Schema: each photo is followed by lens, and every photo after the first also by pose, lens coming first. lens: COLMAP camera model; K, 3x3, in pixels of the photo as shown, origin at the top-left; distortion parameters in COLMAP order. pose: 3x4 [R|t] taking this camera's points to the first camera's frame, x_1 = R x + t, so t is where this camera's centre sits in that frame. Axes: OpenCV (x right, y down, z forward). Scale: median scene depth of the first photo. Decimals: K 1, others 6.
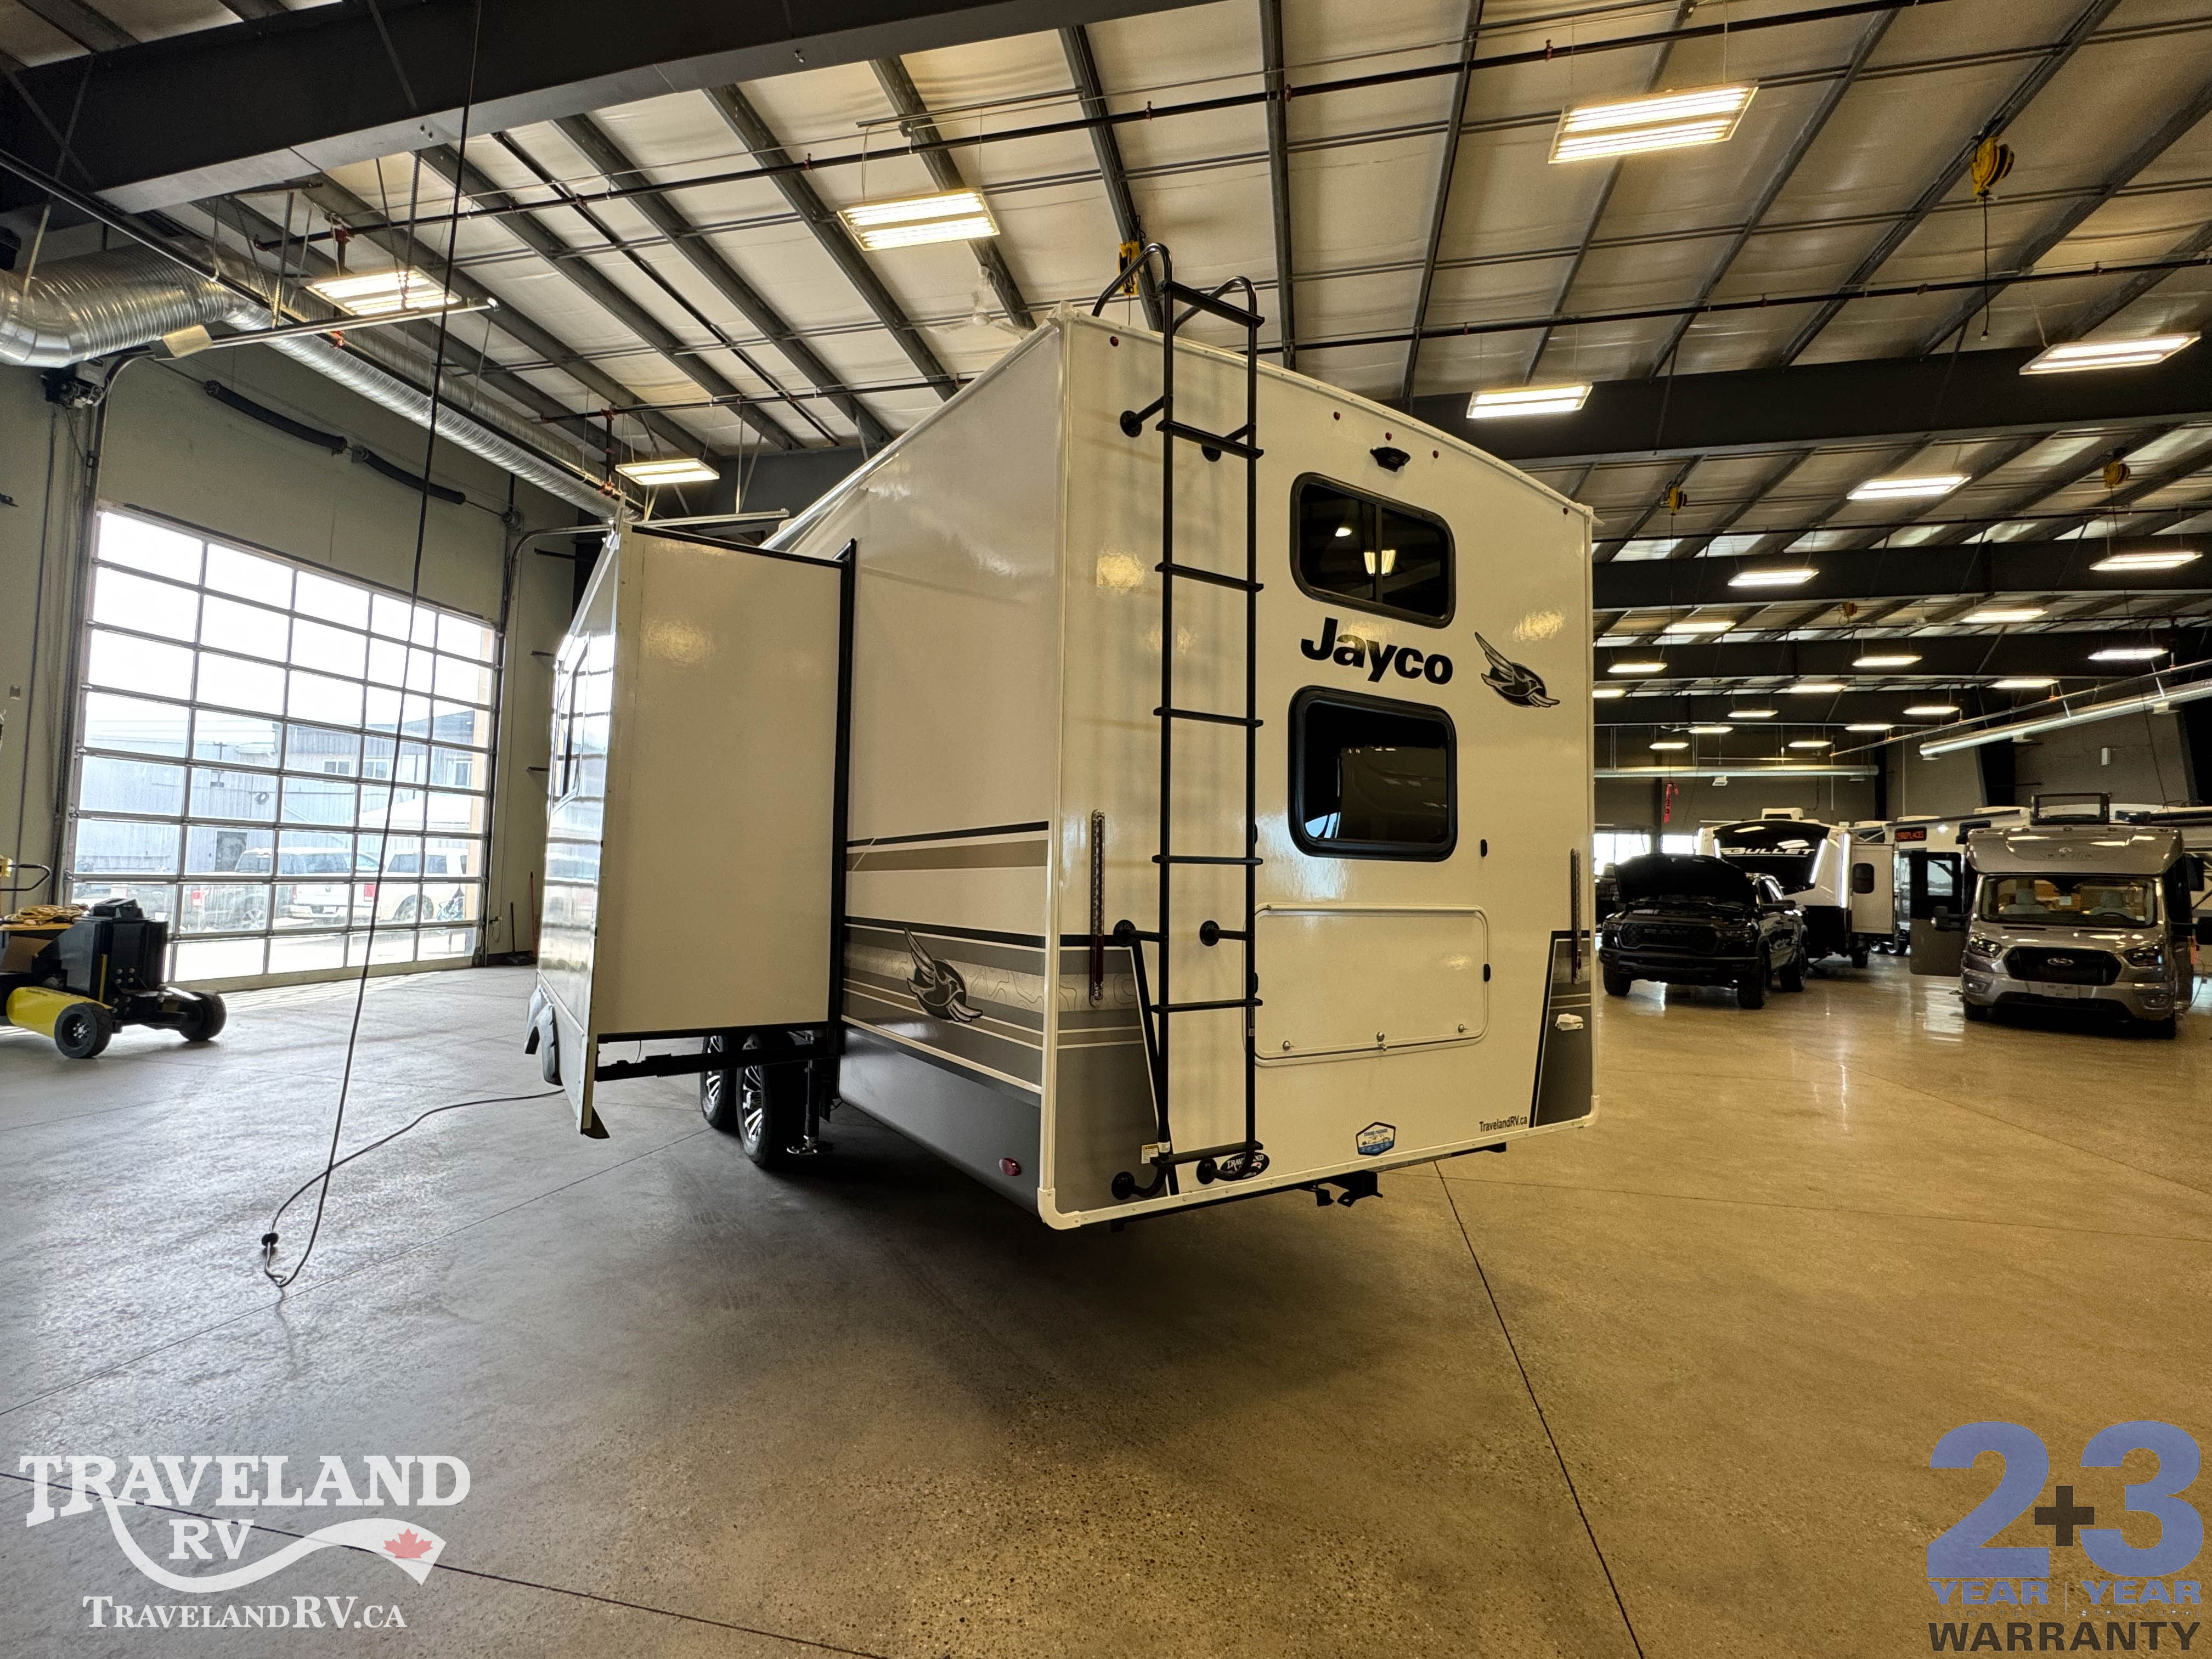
lens RADIAL K [[963.8, 0, 1104.1], [0, 963.8, 829.7], [0, 0, 1]] dist [0.000434, 0.000349]
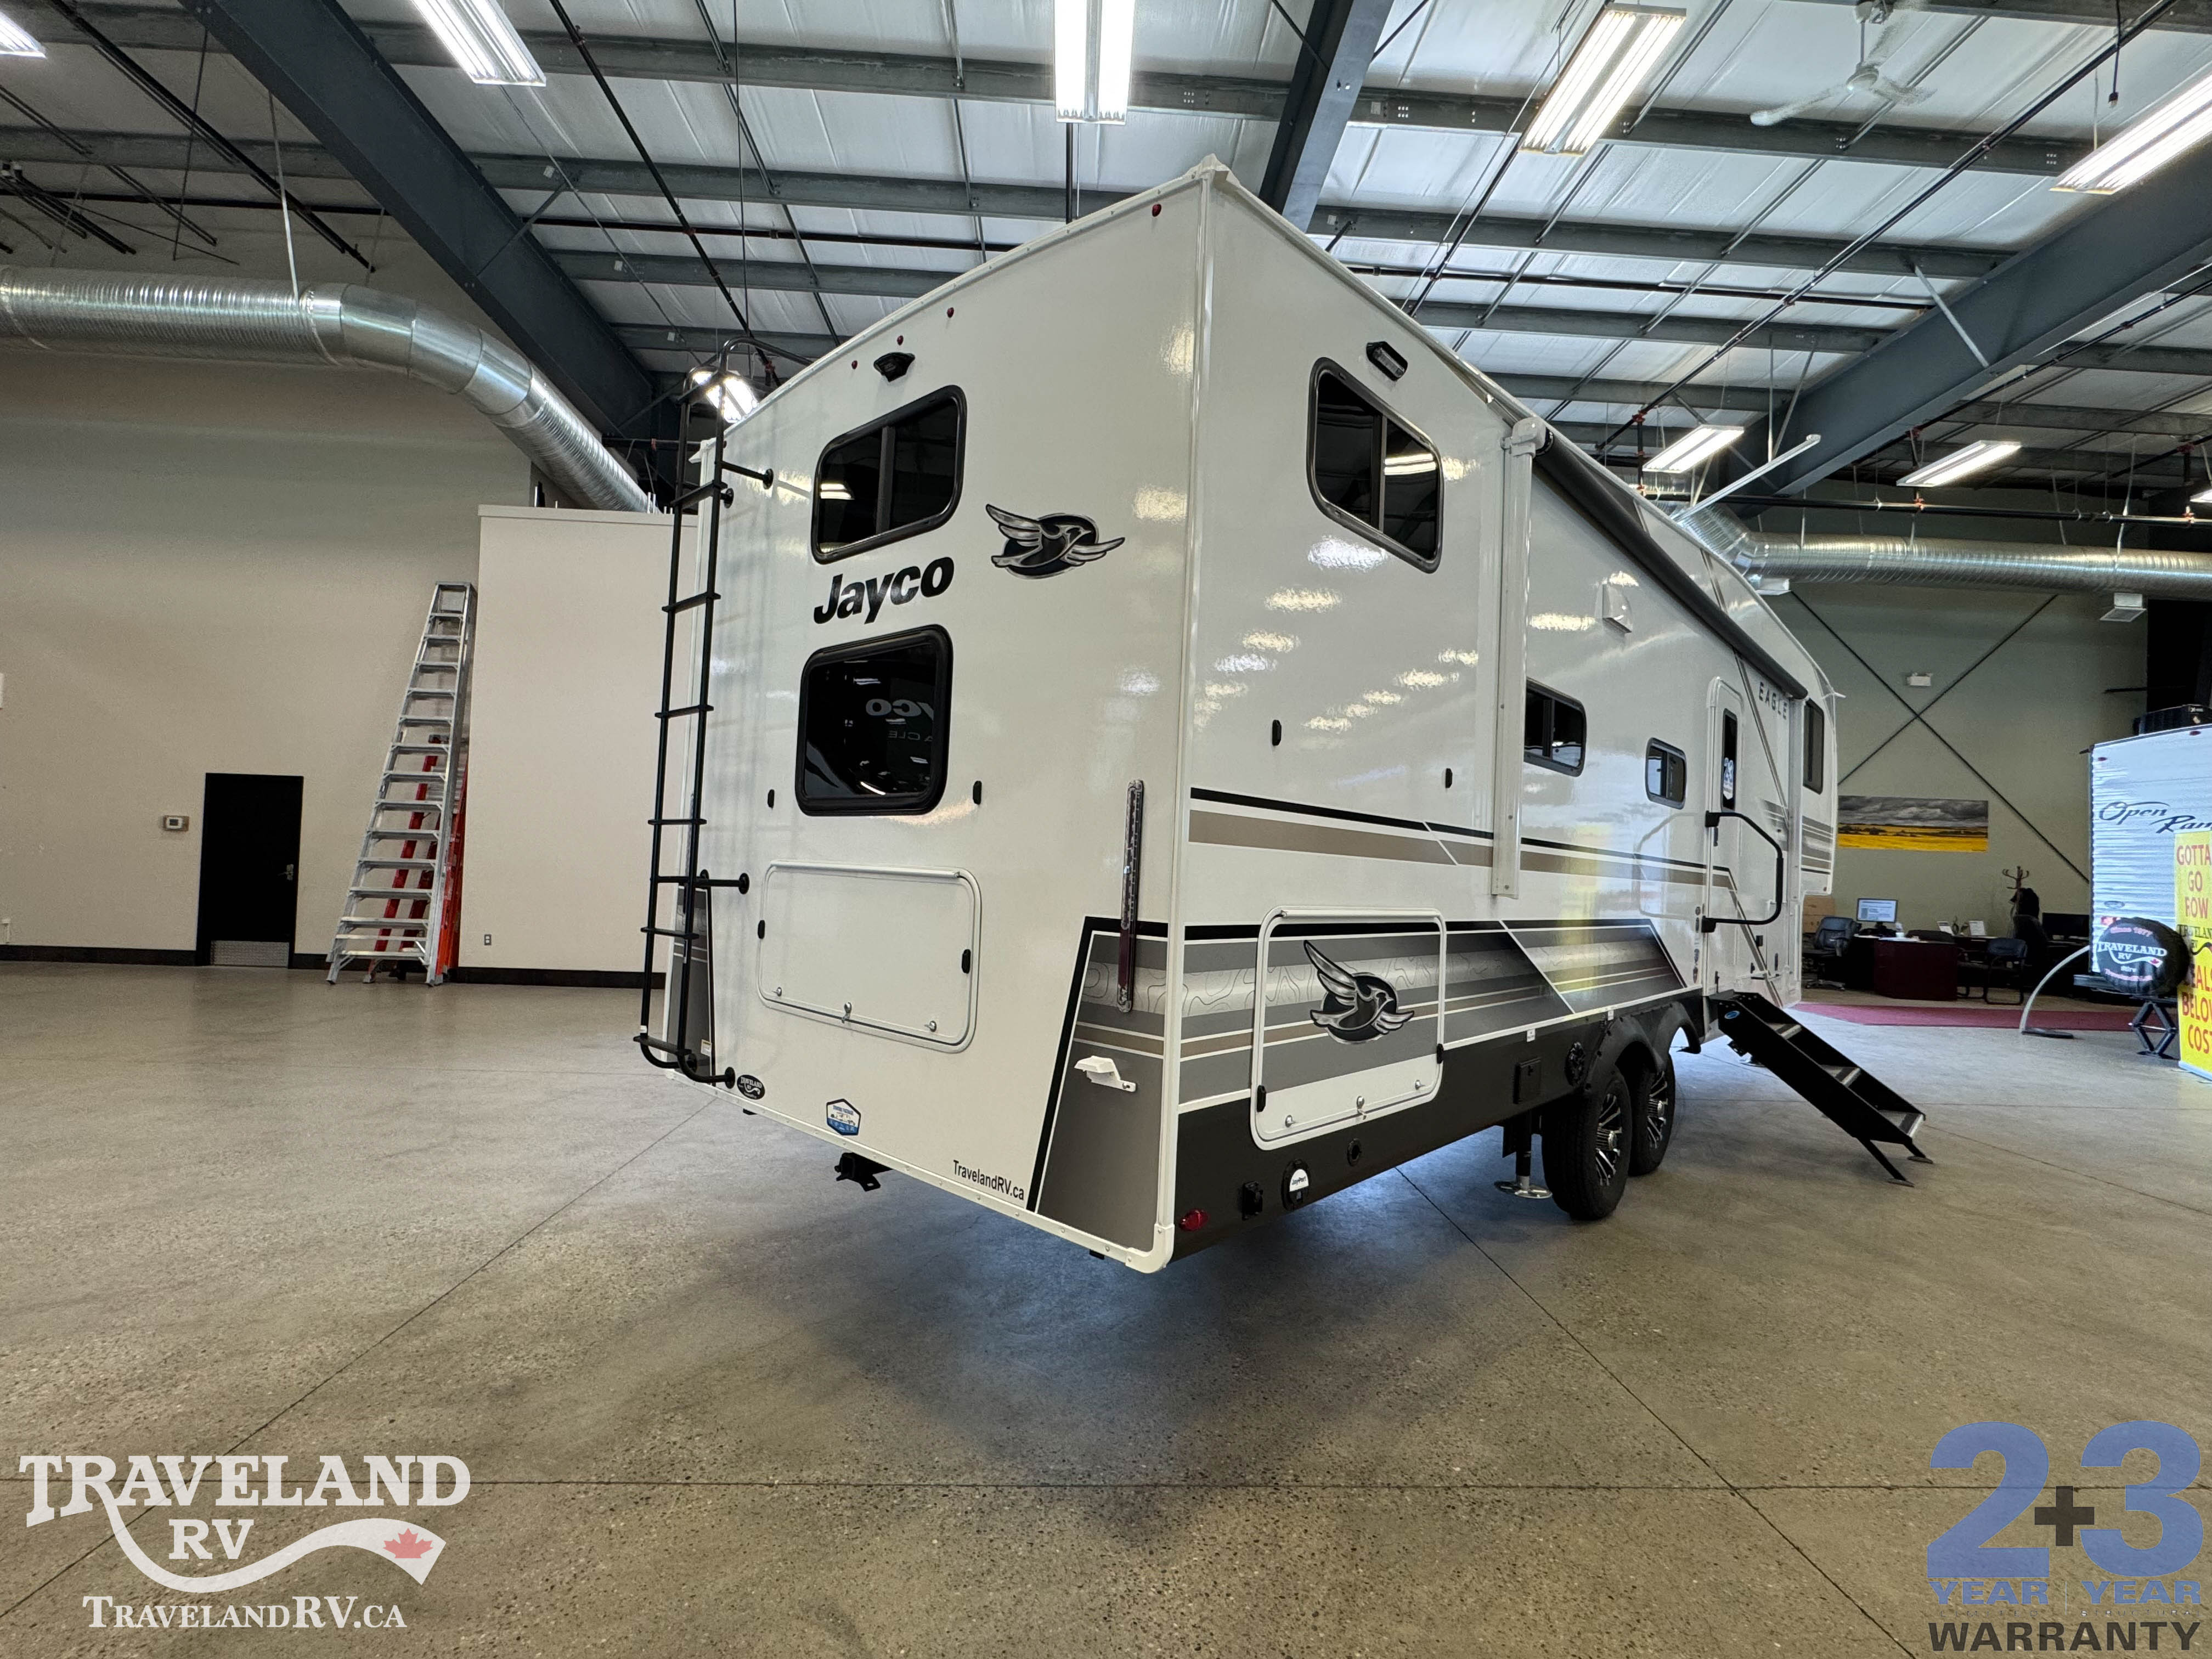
lens RADIAL K [[963.8, 0, 1110.2], [0, 963.8, 826.3], [0, 0, 1]] dist [0.000434, 0.000349]
pose [[0.278628, -0.046793, -0.959259, 1.142521], [0.019872, 0.998879, -0.042953, 0.079380], [0.960193, -0.007094, 0.279246, 0.902542]]
